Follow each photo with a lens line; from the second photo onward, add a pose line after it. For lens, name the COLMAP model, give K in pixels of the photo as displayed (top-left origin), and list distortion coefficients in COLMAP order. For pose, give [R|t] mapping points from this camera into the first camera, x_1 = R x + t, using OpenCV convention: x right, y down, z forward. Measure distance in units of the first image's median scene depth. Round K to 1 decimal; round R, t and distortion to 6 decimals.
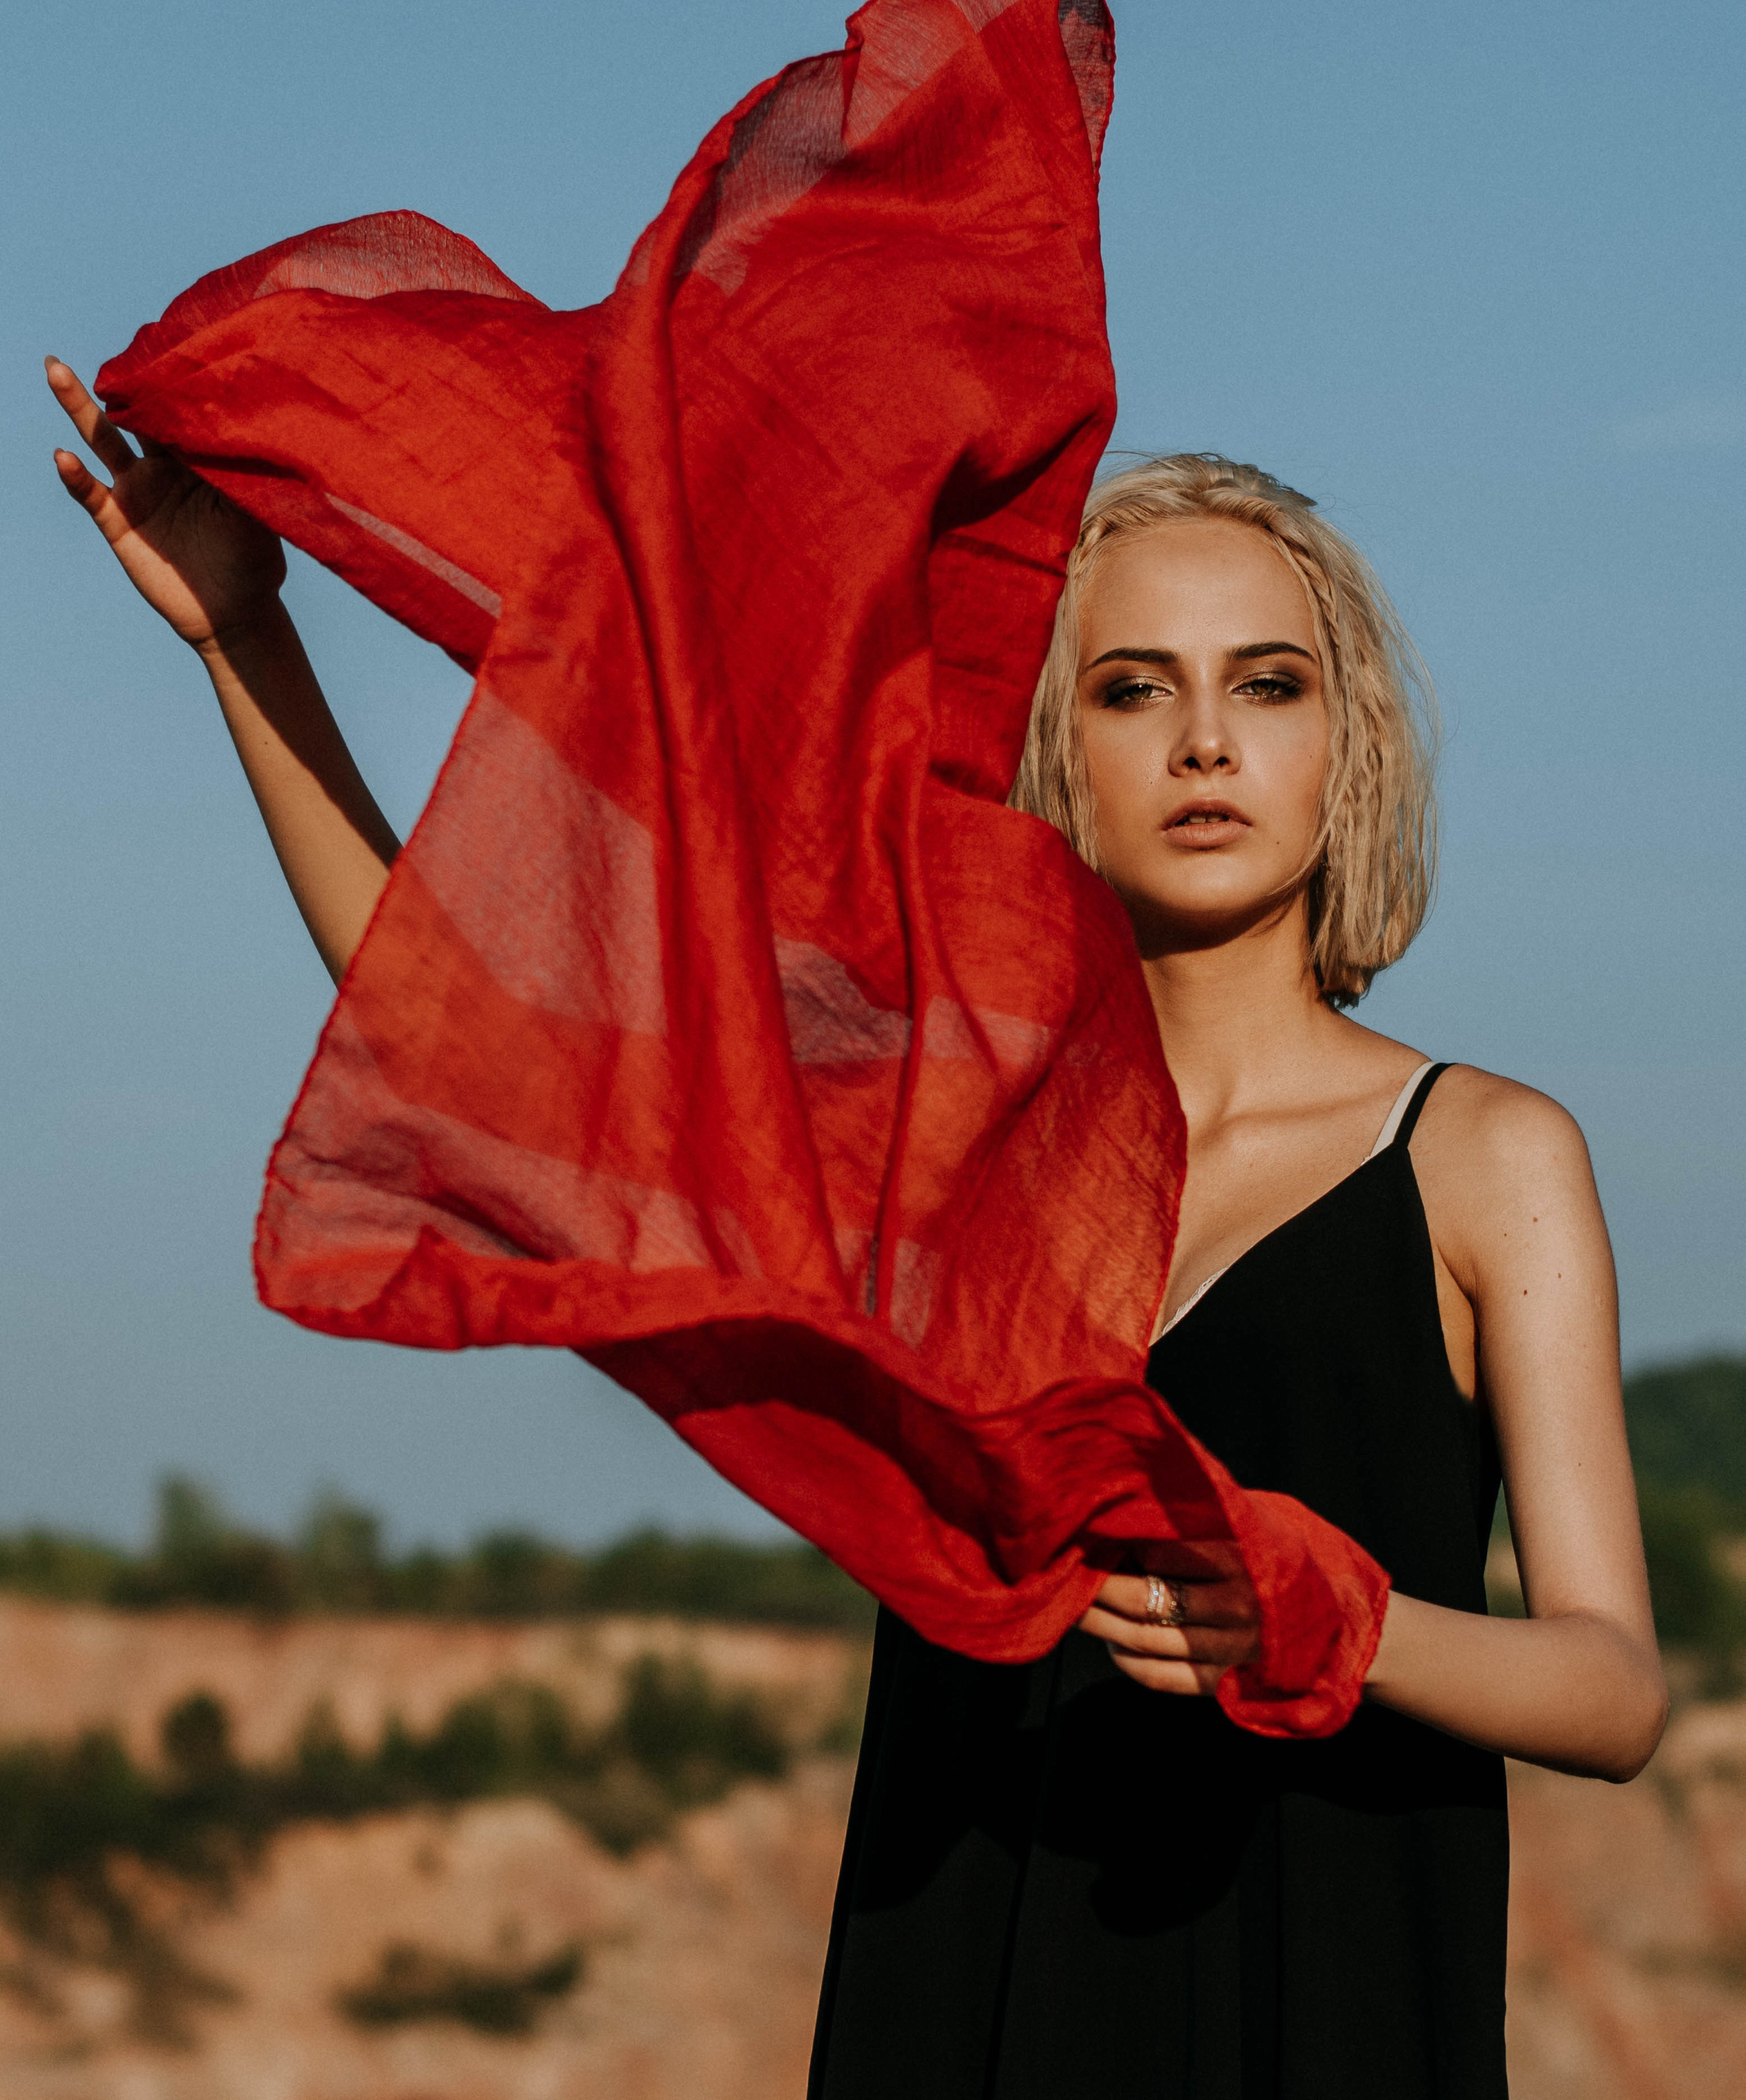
lens RADIAL K [[4988.7, 0, 873.0], [0, 4988.7, 1050.0], [0, 0, 1]] dist [0.024285, -5.239689]
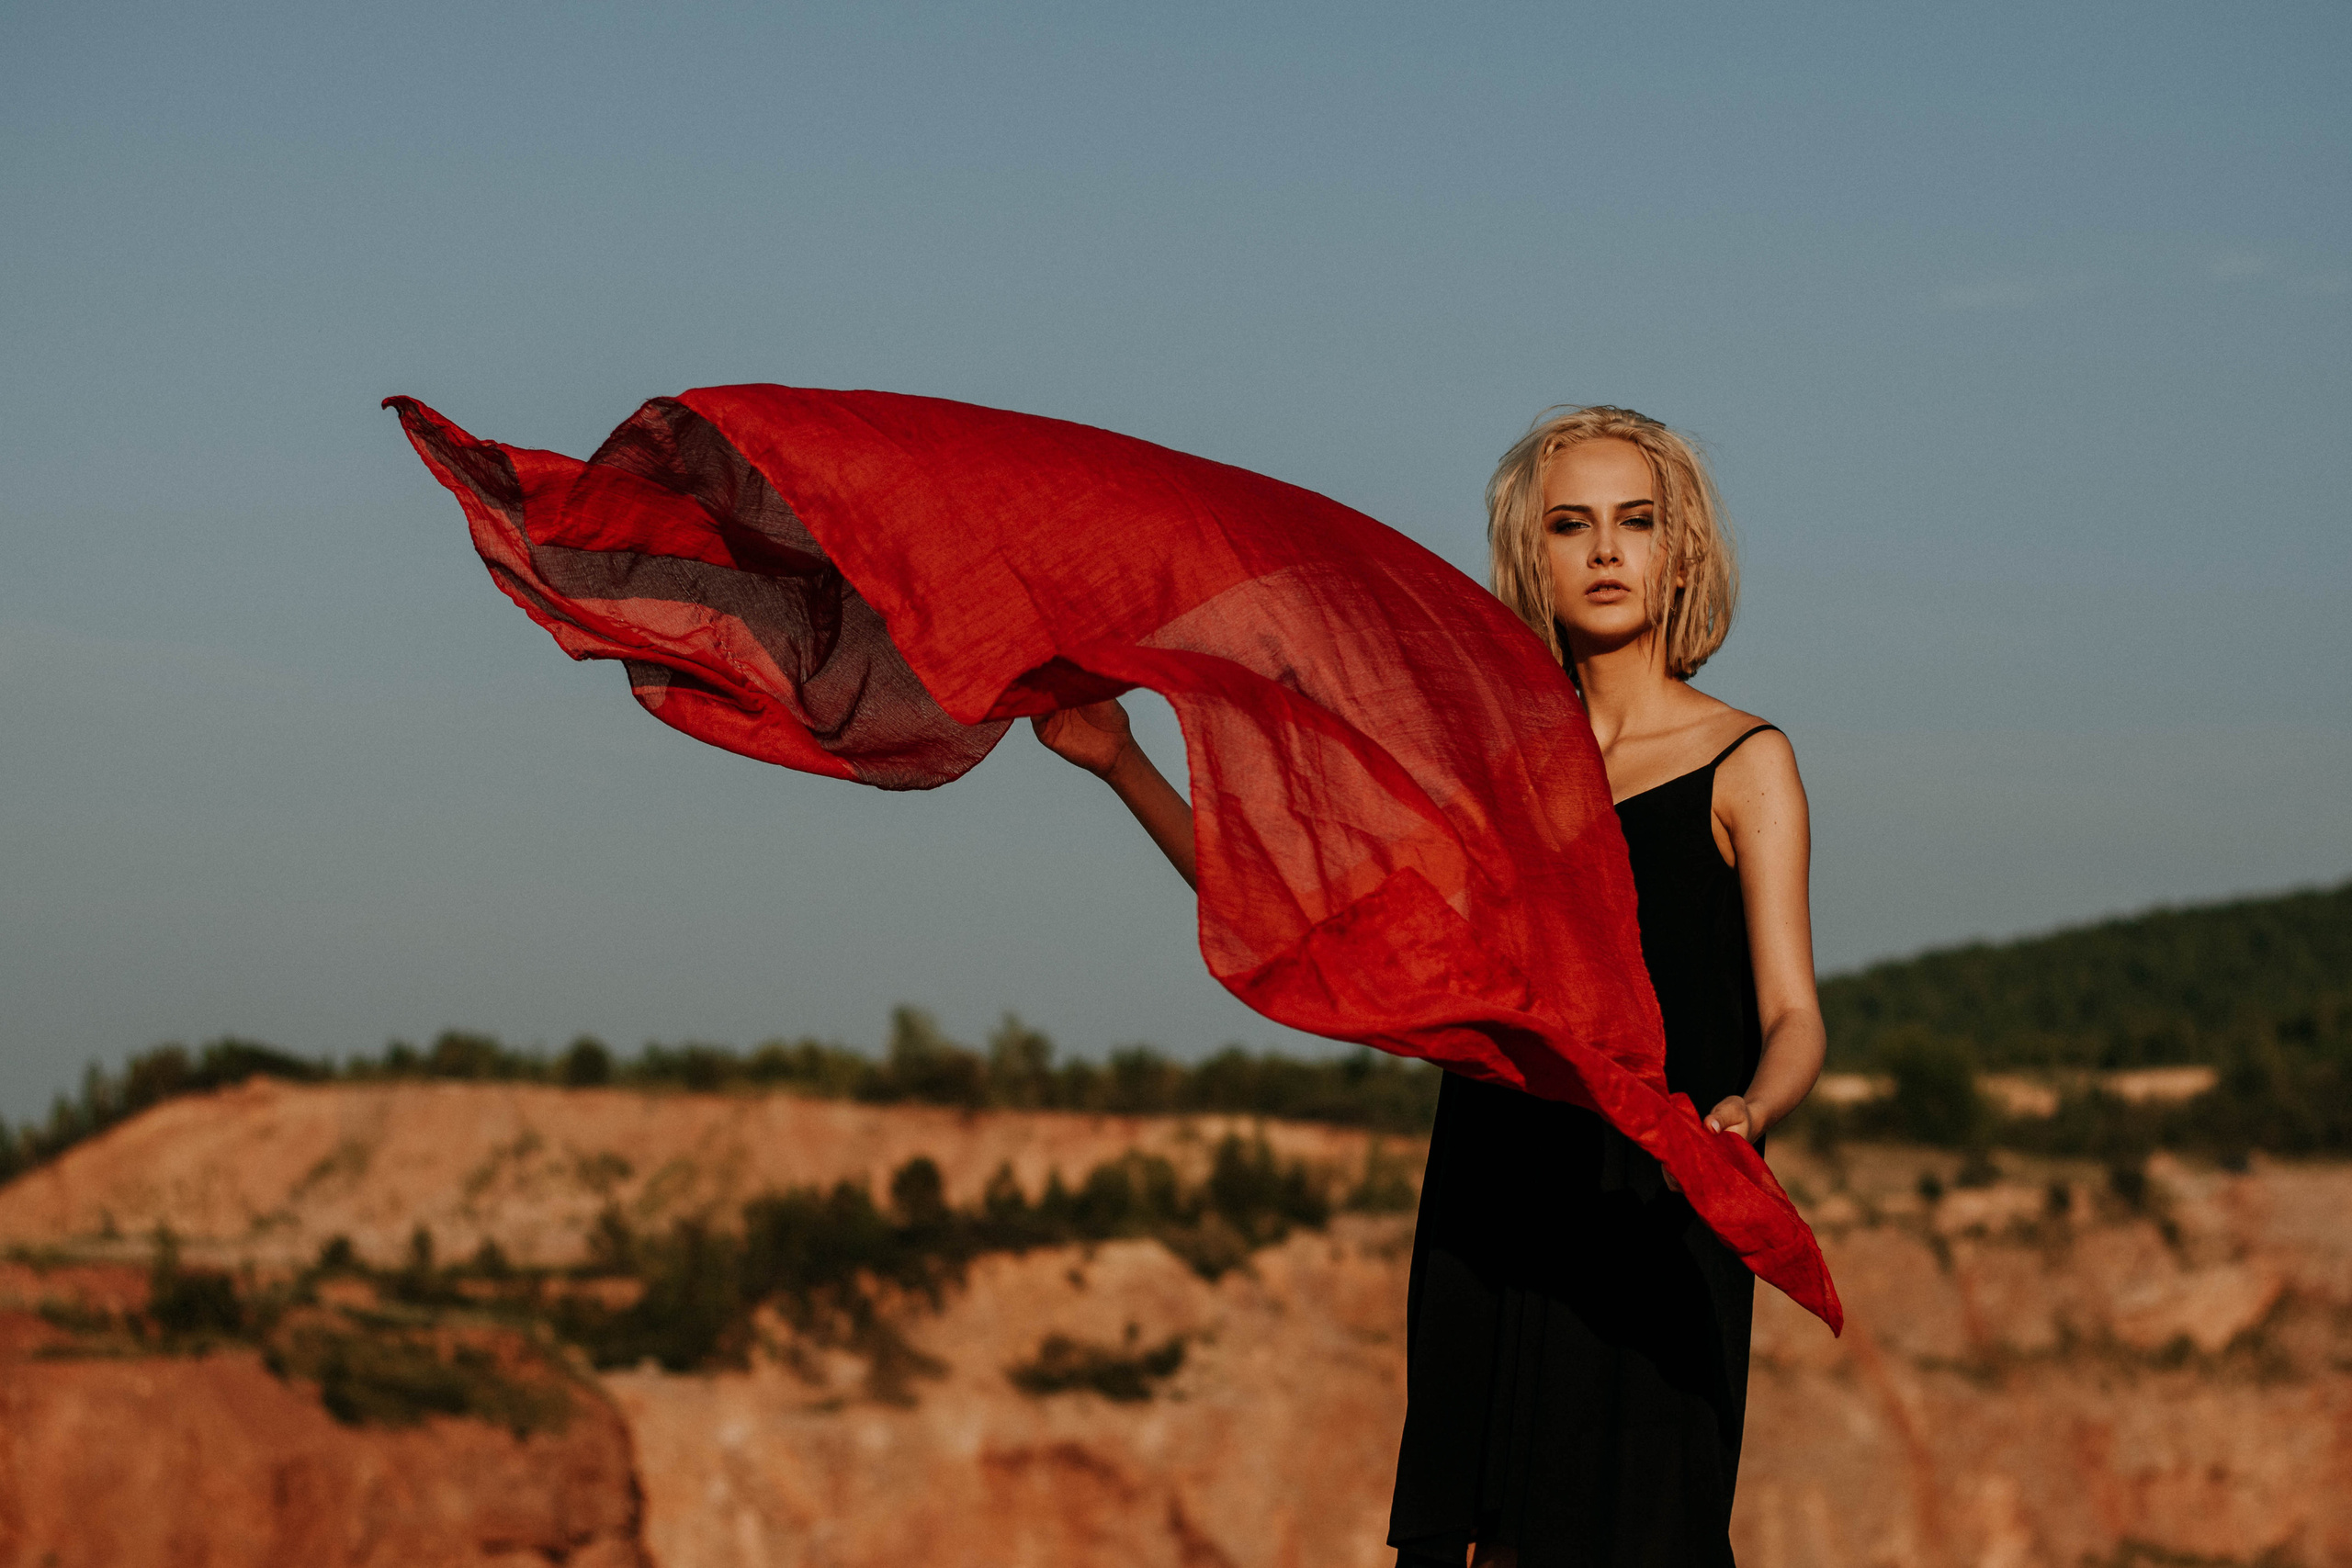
lens RADIAL K [[5241.4, 0, 1176.0], [0, 5241.4, 784.0], [0, 0, 1]] dist [-0.729034, 0.189880]
pose [[0.999514, 0.015147, -0.027261, -0.021950], [-0.014959, 0.999863, 0.007058, 0.008979], [0.027365, -0.006647, 0.999603, -0.509005]]
